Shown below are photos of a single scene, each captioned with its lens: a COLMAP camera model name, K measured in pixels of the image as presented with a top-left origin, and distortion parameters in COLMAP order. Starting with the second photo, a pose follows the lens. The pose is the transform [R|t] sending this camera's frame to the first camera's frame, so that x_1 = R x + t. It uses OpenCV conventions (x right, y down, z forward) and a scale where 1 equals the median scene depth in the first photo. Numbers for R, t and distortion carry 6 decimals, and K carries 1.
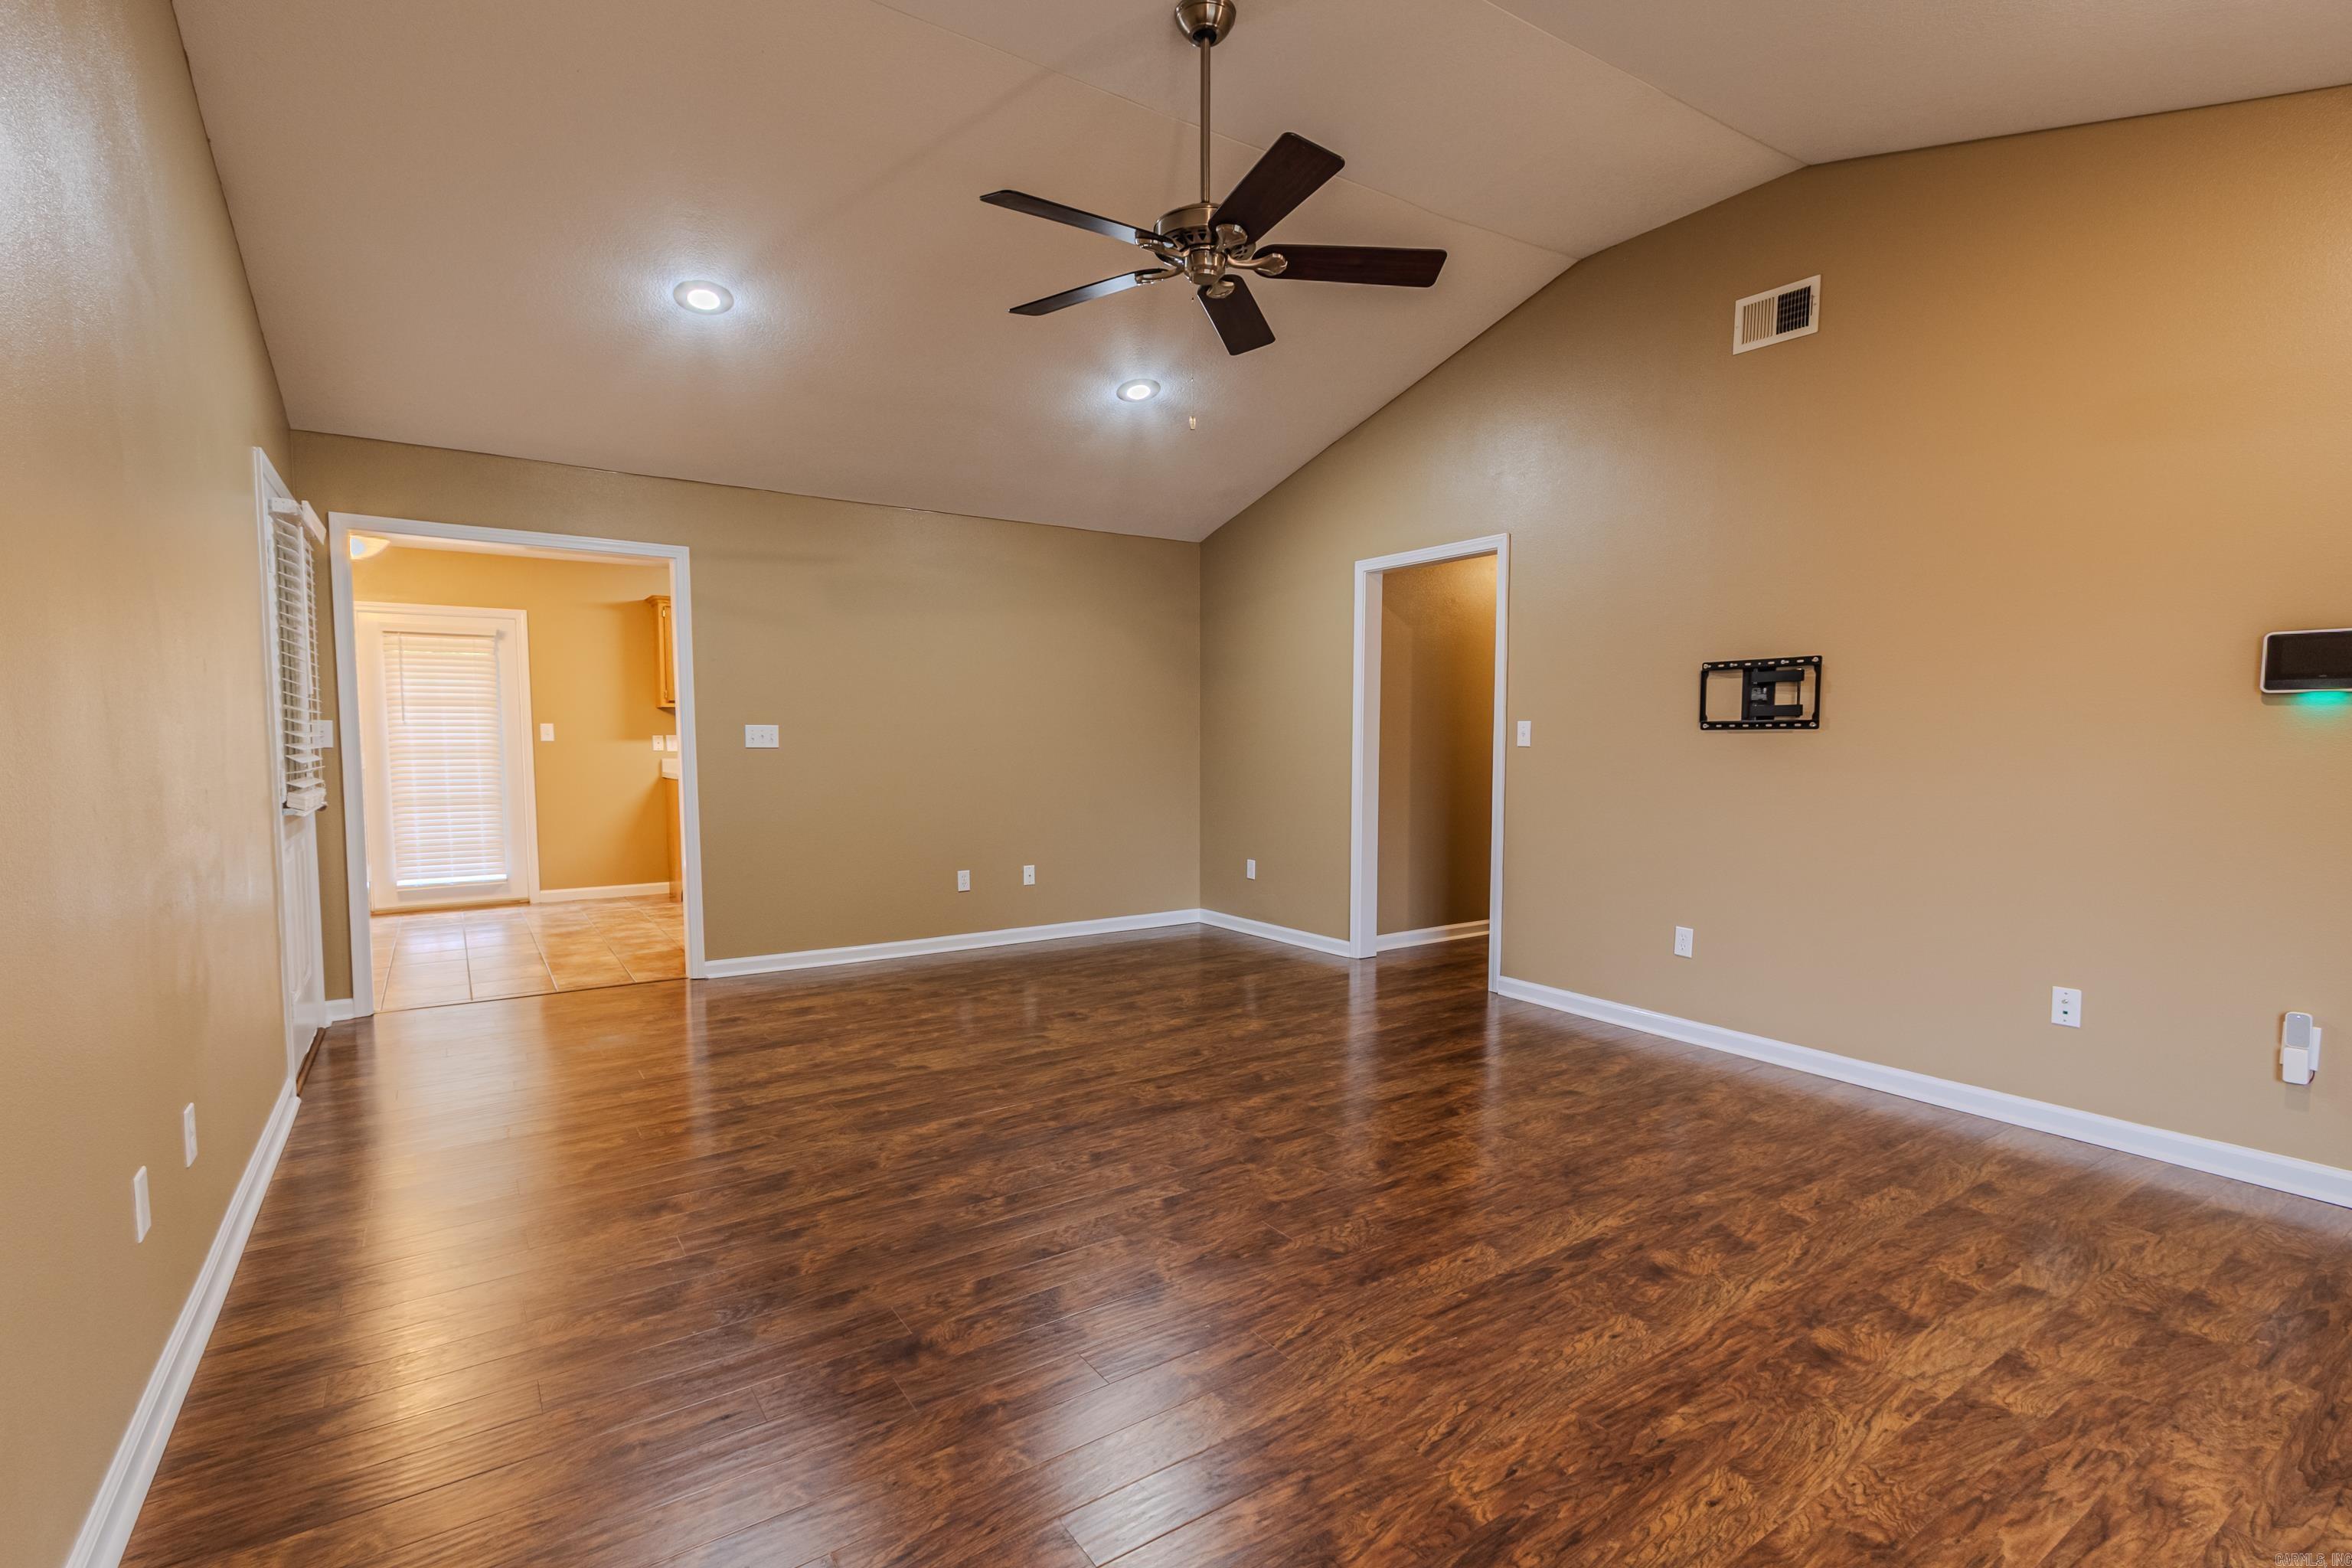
lens RADIAL K [[1071.1, 0, 1161.7], [0, 1071.1, 788.9], [0, 0, 1]] dist [0.009071, -0.002805]
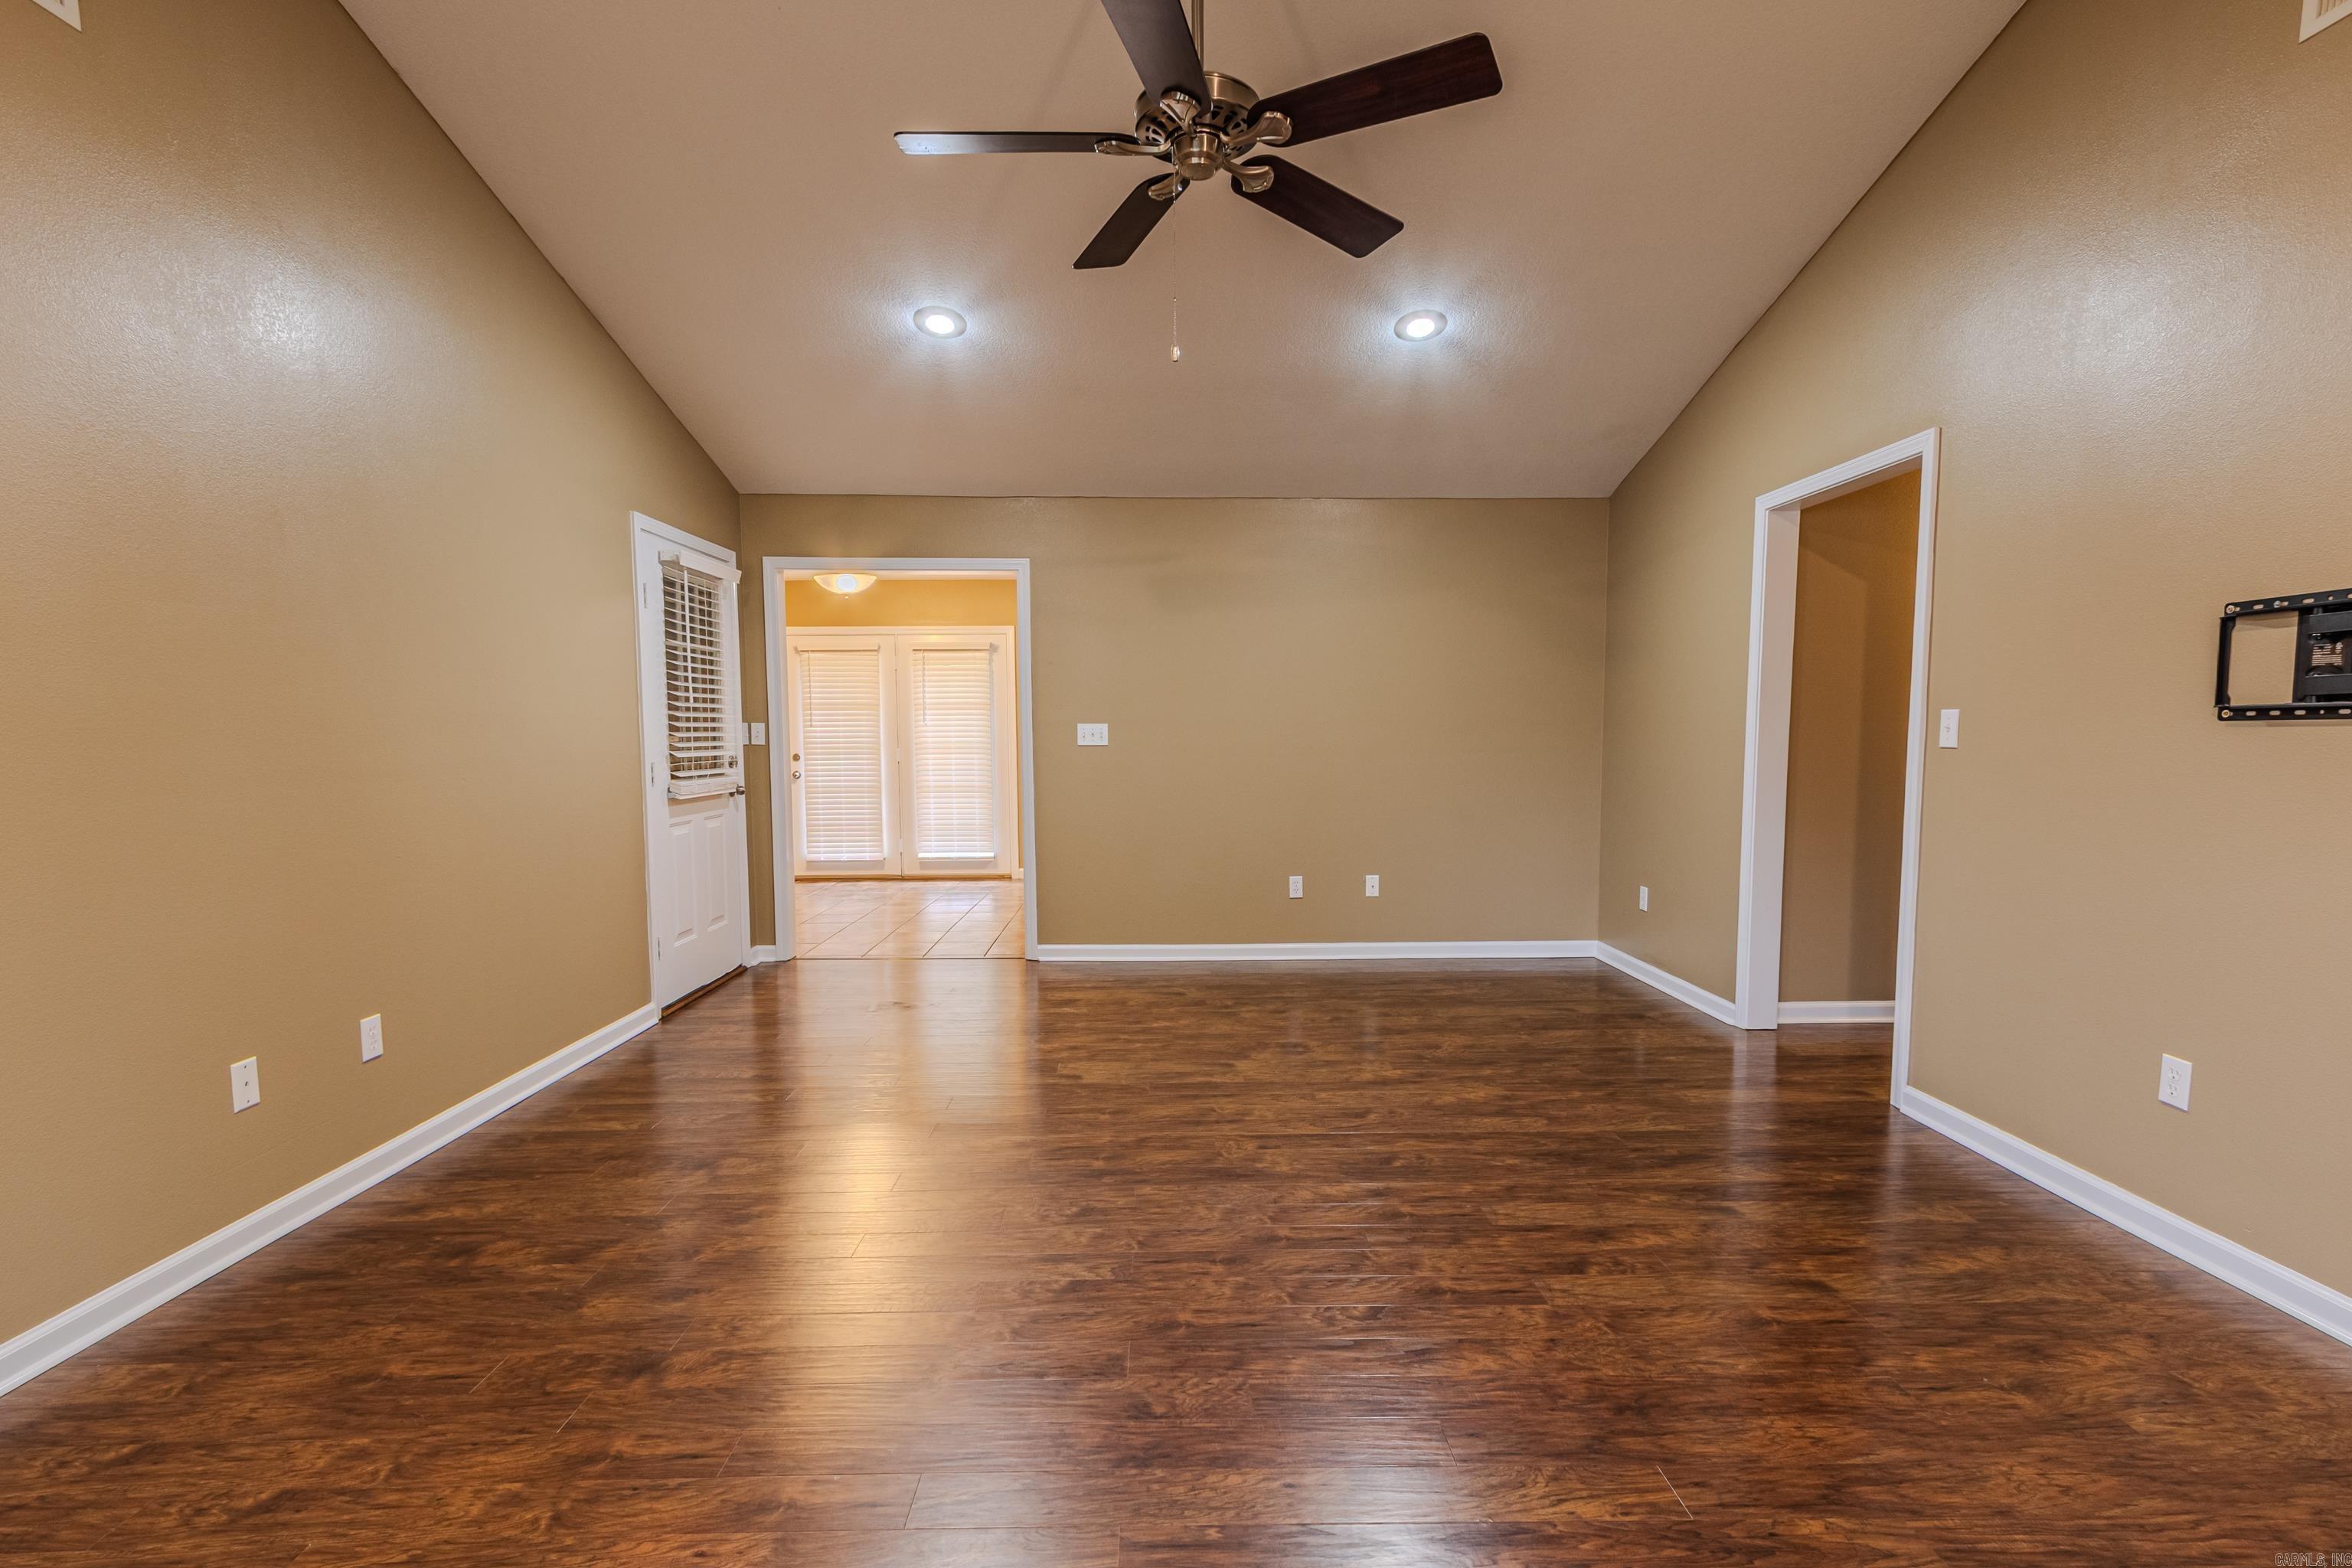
lens RADIAL K [[1071.1, 0, 1177.5], [0, 1071.1, 799.9], [0, 0, 1]] dist [0.009071, -0.002805]
pose [[0.847732, 0.030224, -0.529563, 0.290635], [-0.023093, 0.999532, 0.020078, -0.009716], [0.529922, -0.004792, 0.848033, 0.185428]]
